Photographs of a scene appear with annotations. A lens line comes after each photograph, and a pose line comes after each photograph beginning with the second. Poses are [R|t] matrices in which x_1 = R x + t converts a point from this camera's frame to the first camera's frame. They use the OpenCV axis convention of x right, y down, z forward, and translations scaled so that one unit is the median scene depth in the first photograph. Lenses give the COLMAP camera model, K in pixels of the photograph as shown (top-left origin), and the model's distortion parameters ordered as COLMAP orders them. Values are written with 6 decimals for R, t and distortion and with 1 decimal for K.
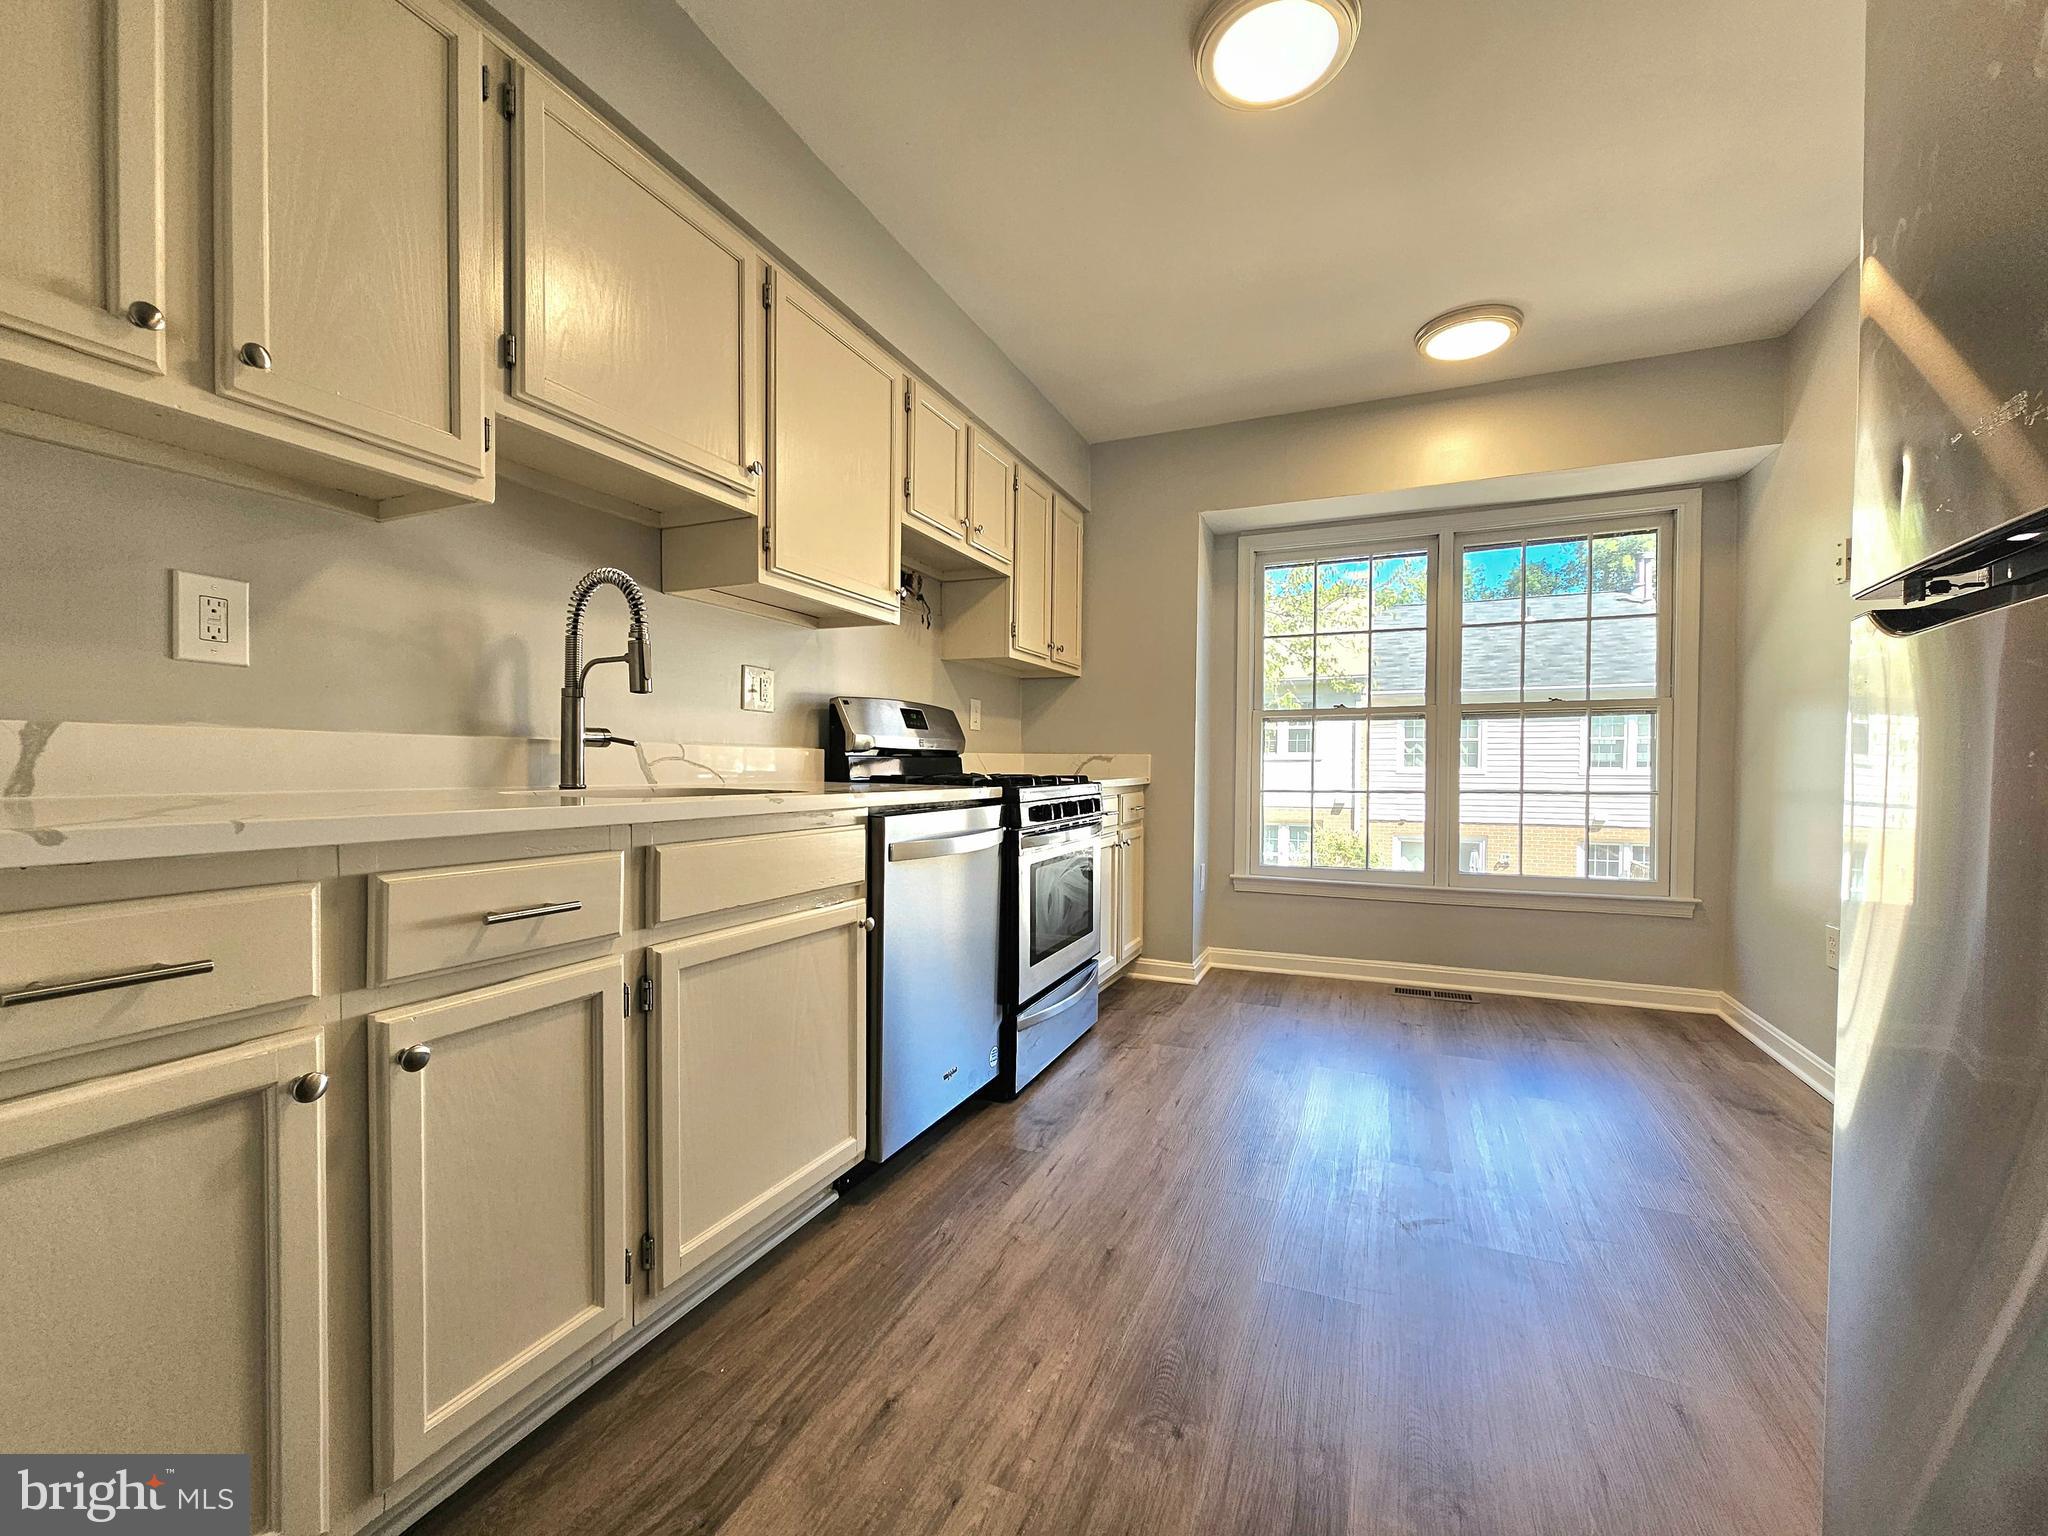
lens RADIAL K [[835.0, 0, 1024.0], [0, 835.0, 768.0], [0, 0, 1]] dist [0.000036, 0.000345]
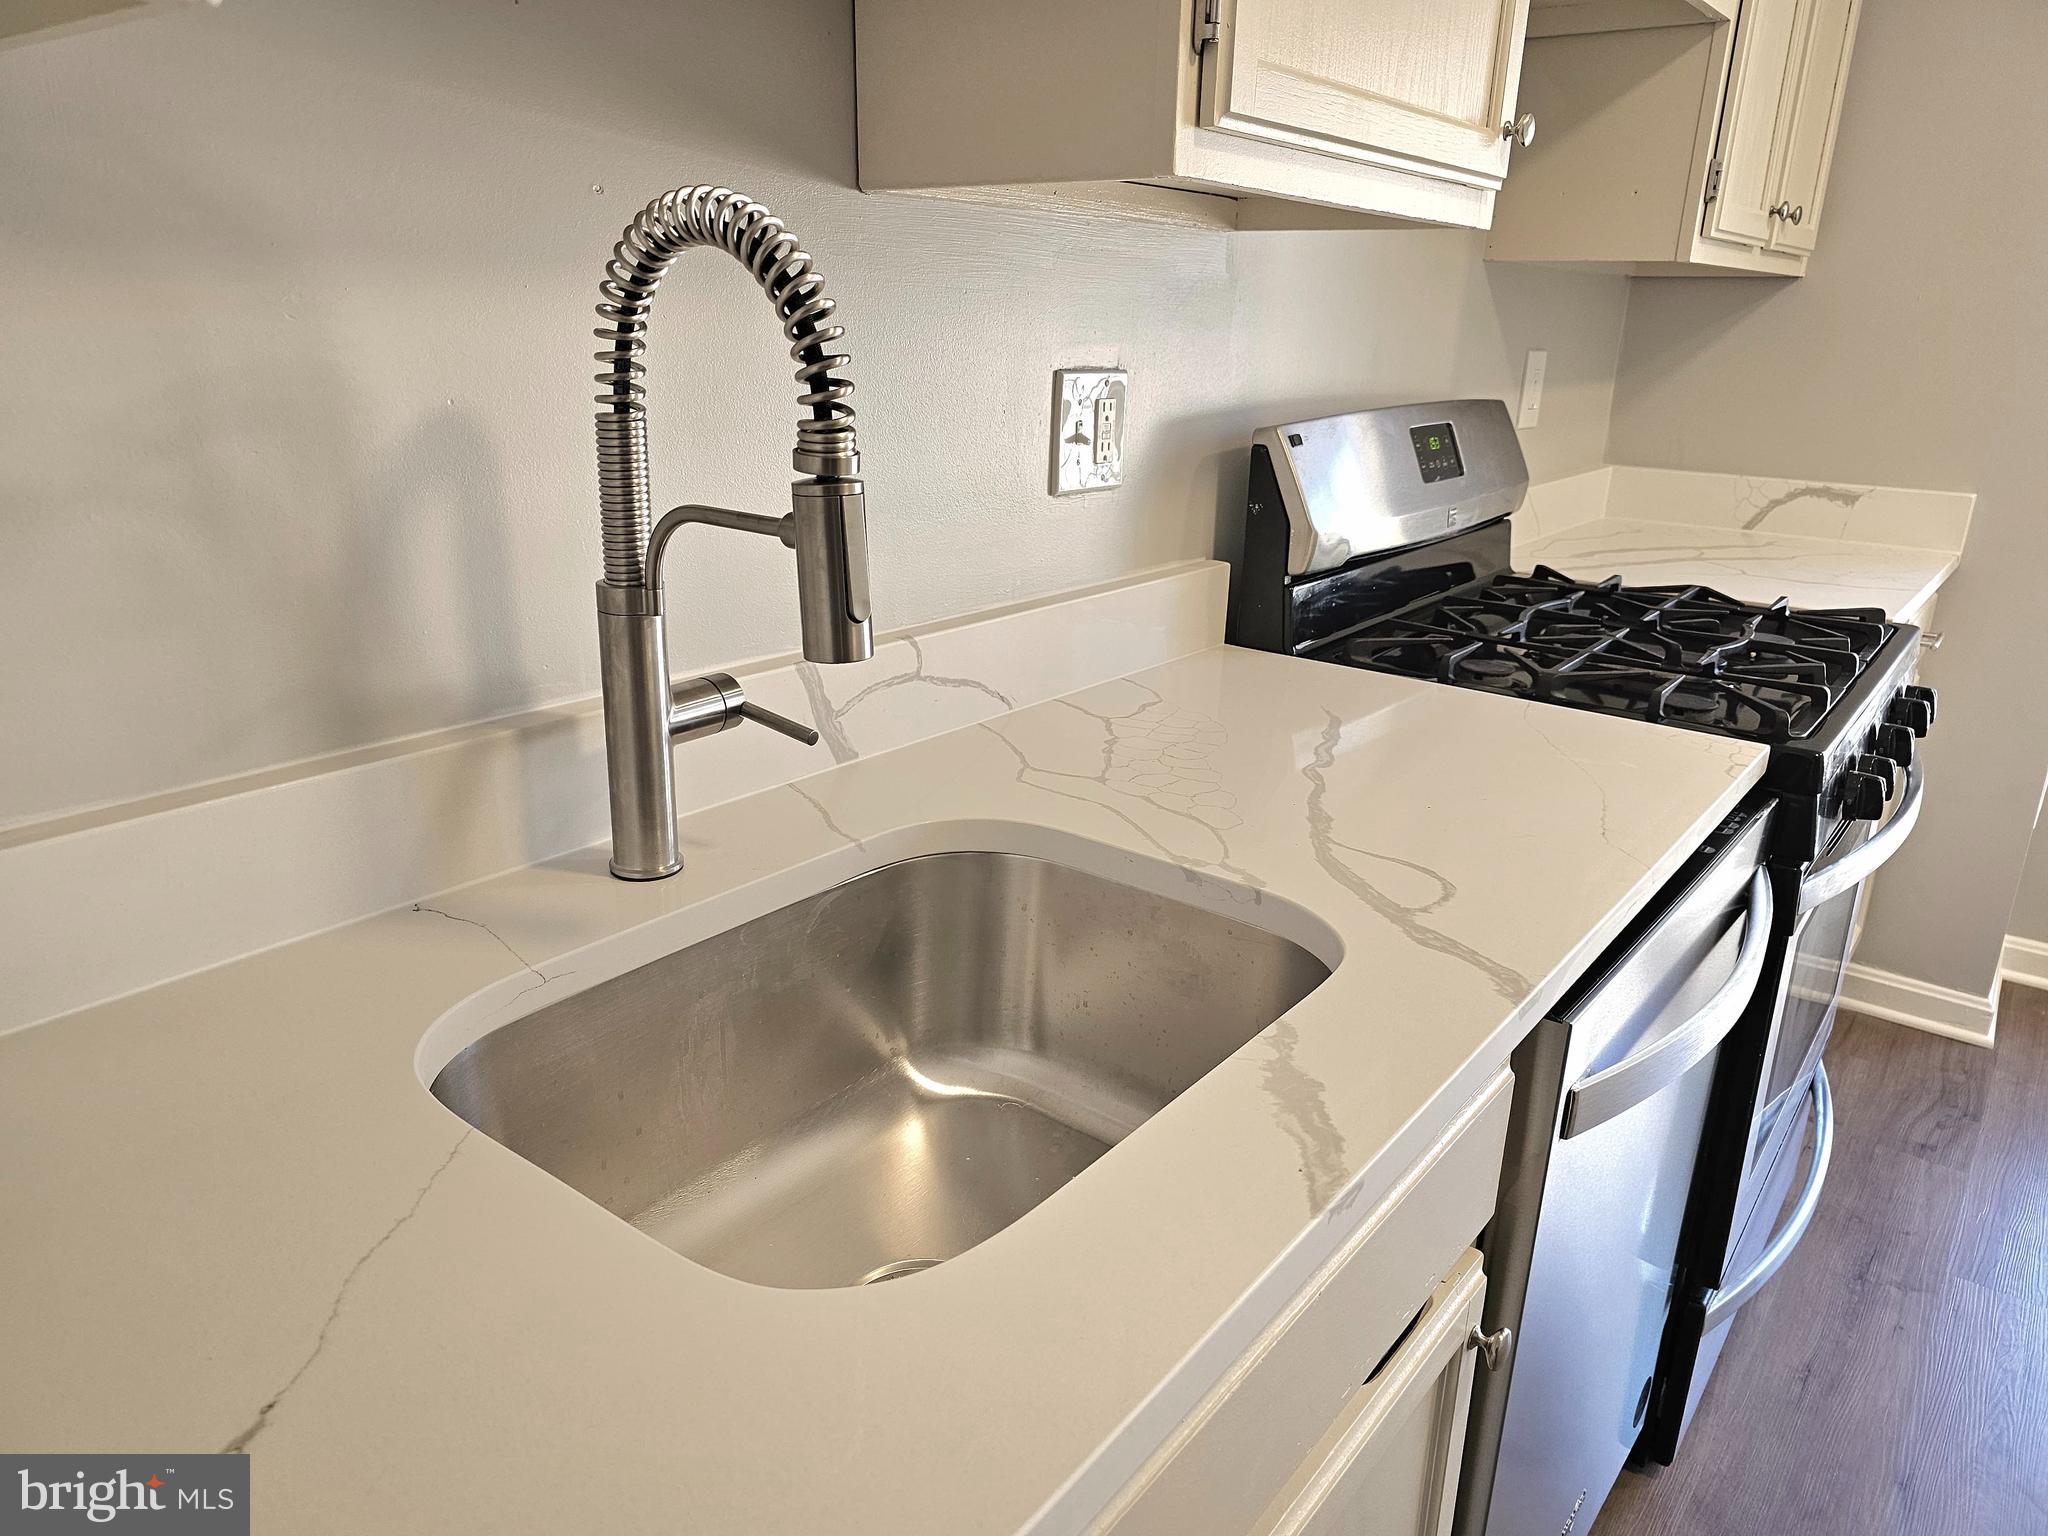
lens RADIAL K [[1430.1, 0, 1024.0], [0, 1430.1, 768.0], [0, 0, 1]] dist [0.034664, -0.000355]
pose [[0.967666, 0.093025, -0.234456, -0.253822], [-0.021836, 0.956913, 0.289551, -0.185455], [0.251290, -0.275069, 0.928003, 0.499850]]
